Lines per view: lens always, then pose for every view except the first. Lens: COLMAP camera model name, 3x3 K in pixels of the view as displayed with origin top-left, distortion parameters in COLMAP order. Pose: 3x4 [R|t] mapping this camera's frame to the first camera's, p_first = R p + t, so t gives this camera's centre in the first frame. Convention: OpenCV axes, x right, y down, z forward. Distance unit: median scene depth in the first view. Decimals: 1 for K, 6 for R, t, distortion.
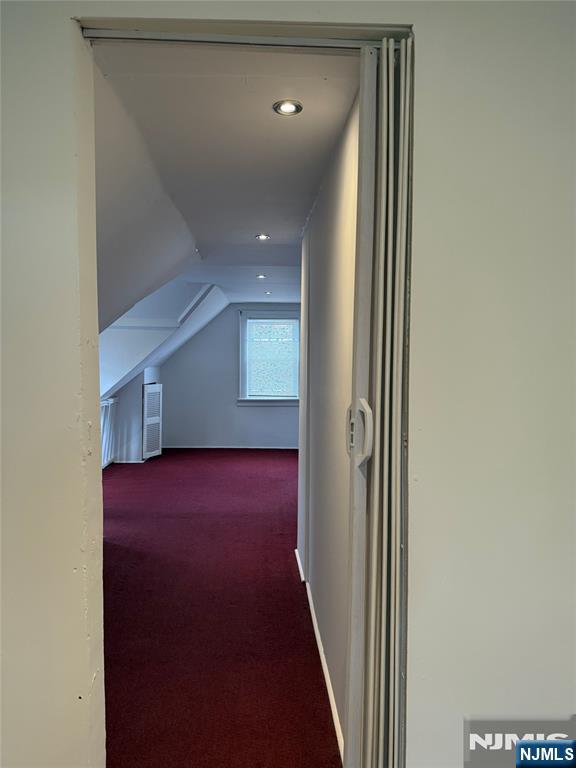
lens RADIAL K [[516.0, 0, 288.0], [0, 516.0, 384.0], [0, 0, 1]] dist [0.002676, -0.000336]
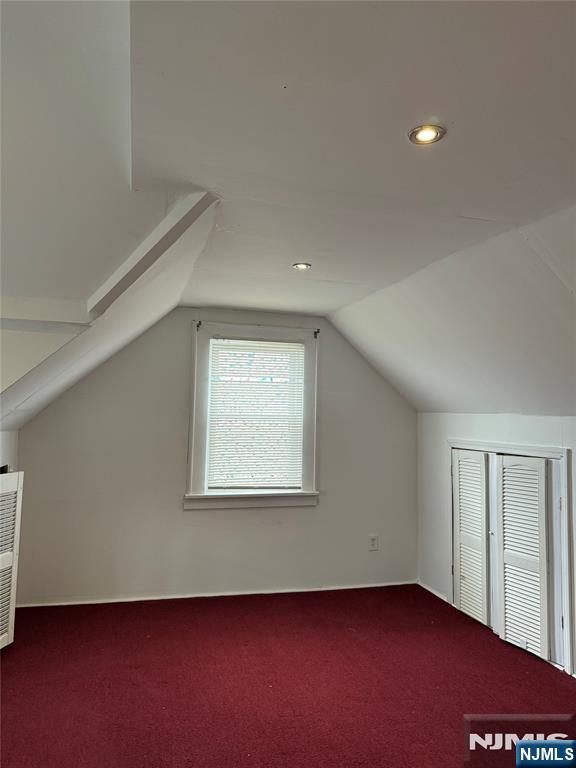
lens RADIAL K [[516.0, 0, 288.0], [0, 516.0, 384.0], [0, 0, 1]] dist [0.002676, -0.000336]
pose [[0.972259, 0.024241, 0.232649, -0.122157], [0.000223, 0.994519, -0.104559, -0.026478], [-0.233908, 0.101710, 0.966924, 0.487692]]
